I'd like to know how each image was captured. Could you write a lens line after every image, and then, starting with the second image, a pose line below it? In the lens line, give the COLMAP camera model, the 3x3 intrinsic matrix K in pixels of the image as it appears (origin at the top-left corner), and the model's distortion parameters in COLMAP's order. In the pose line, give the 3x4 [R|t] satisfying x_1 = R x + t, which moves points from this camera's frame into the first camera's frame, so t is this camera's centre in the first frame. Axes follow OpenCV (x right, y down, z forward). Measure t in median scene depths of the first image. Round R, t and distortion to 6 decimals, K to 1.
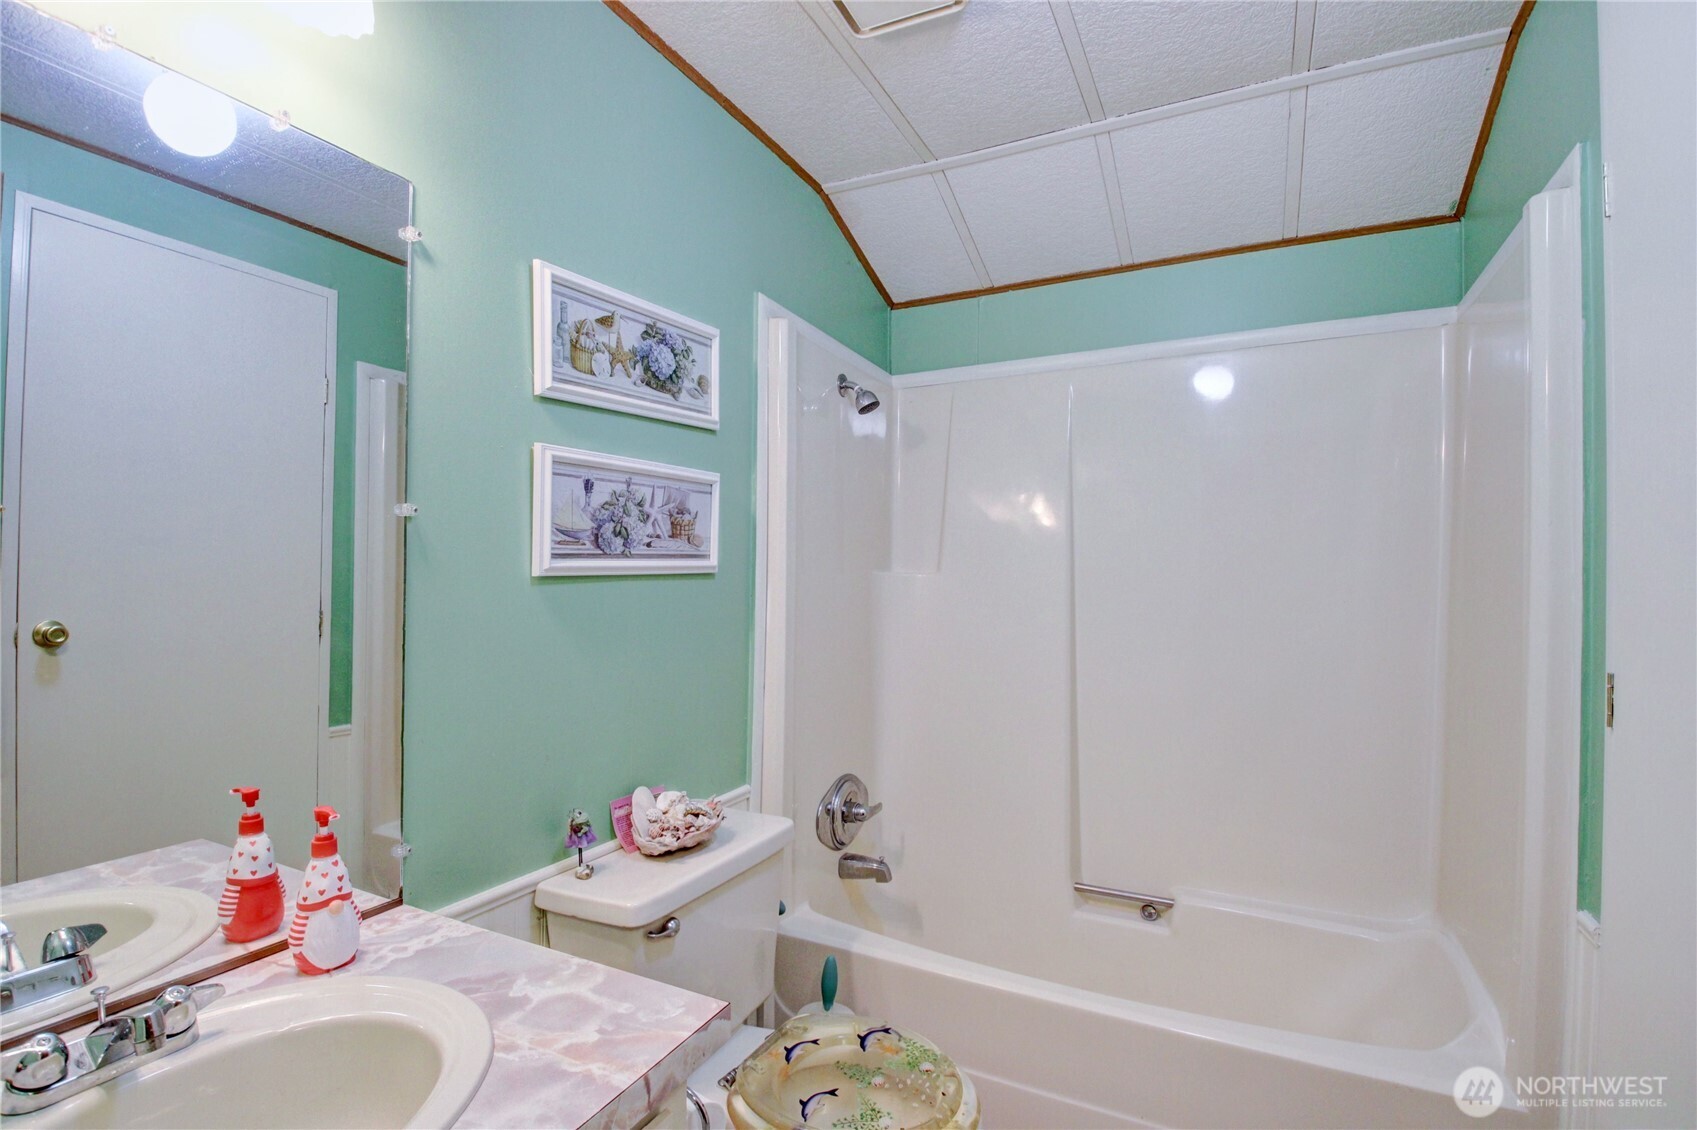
lens RADIAL K [[787.7, 0, 848.5], [0, 787.7, 565.0], [0, 0, 1]] dist [0.013536, -0.022526]
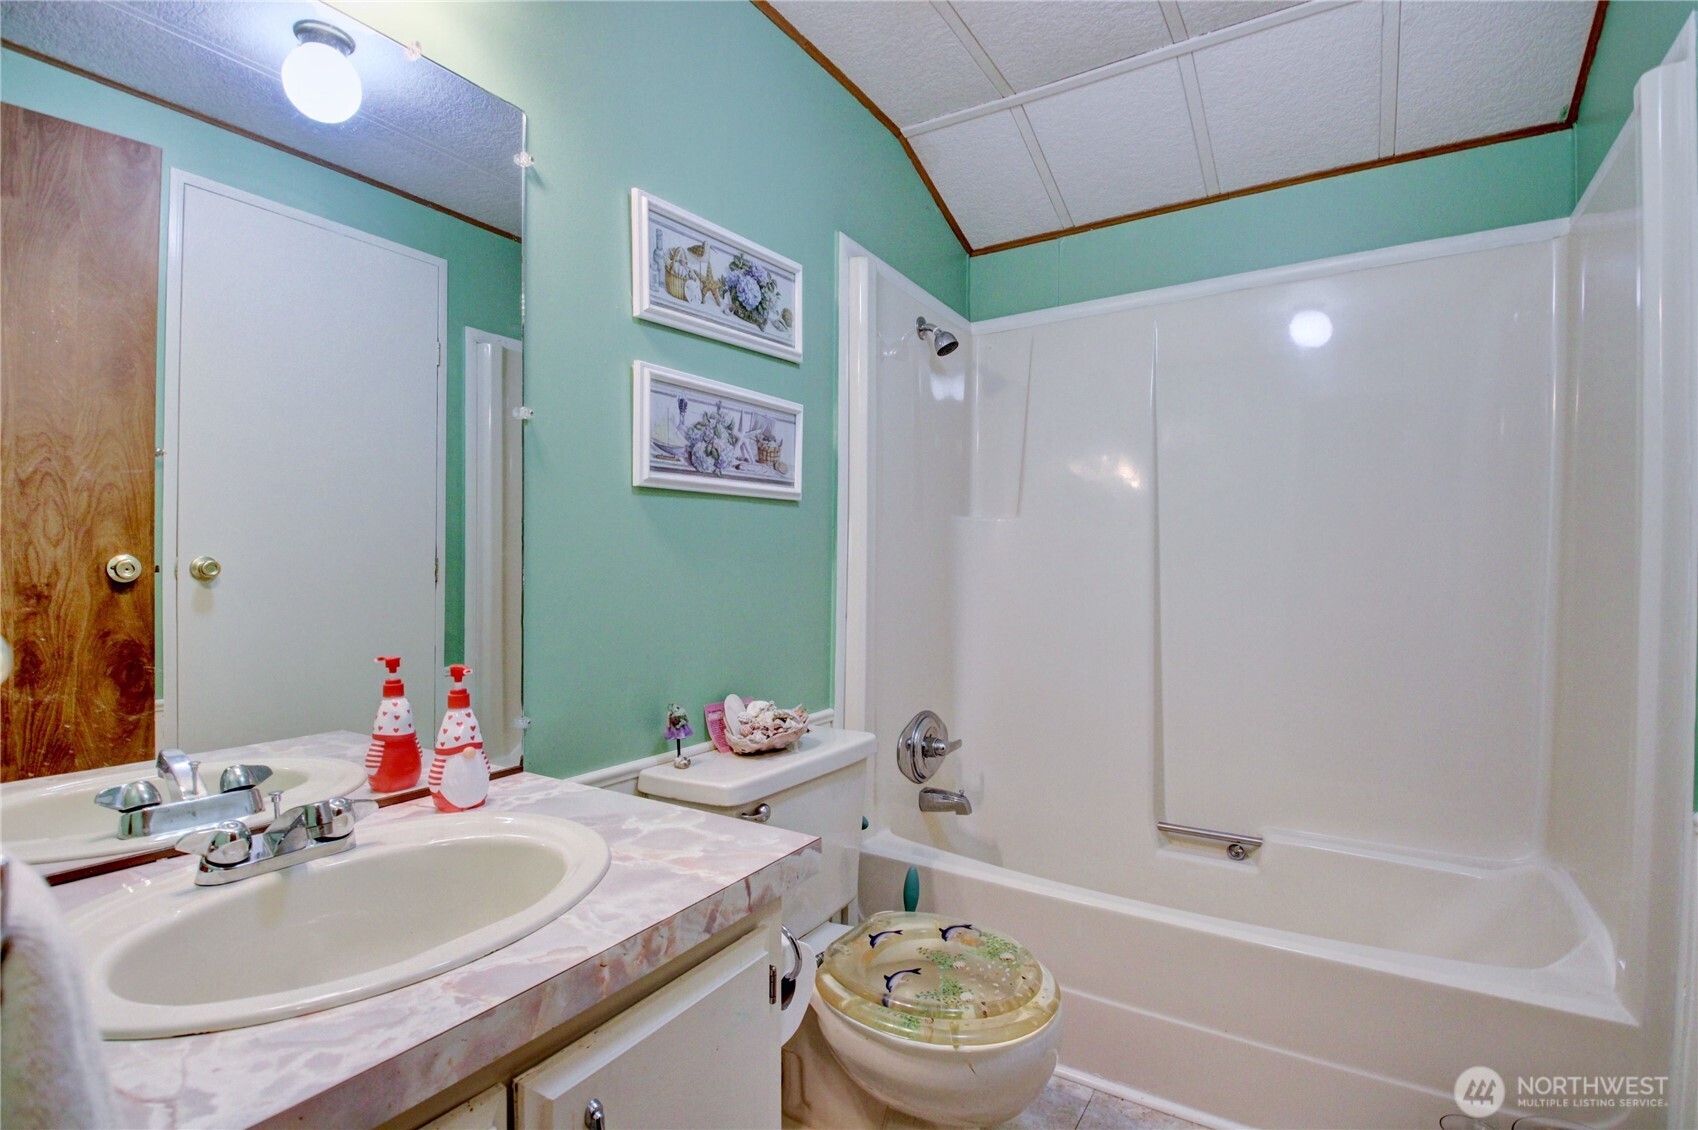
lens RADIAL K [[788.1, 0, 849.0], [0, 788.1, 565.0], [0, 0, 1]] dist [0.013536, -0.022526]
pose [[0.995250, -0.003137, -0.097305, -0.003789], [0.004306, 0.999921, 0.011805, 0.094803], [0.097260, -0.012168, 0.995185, -0.033916]]
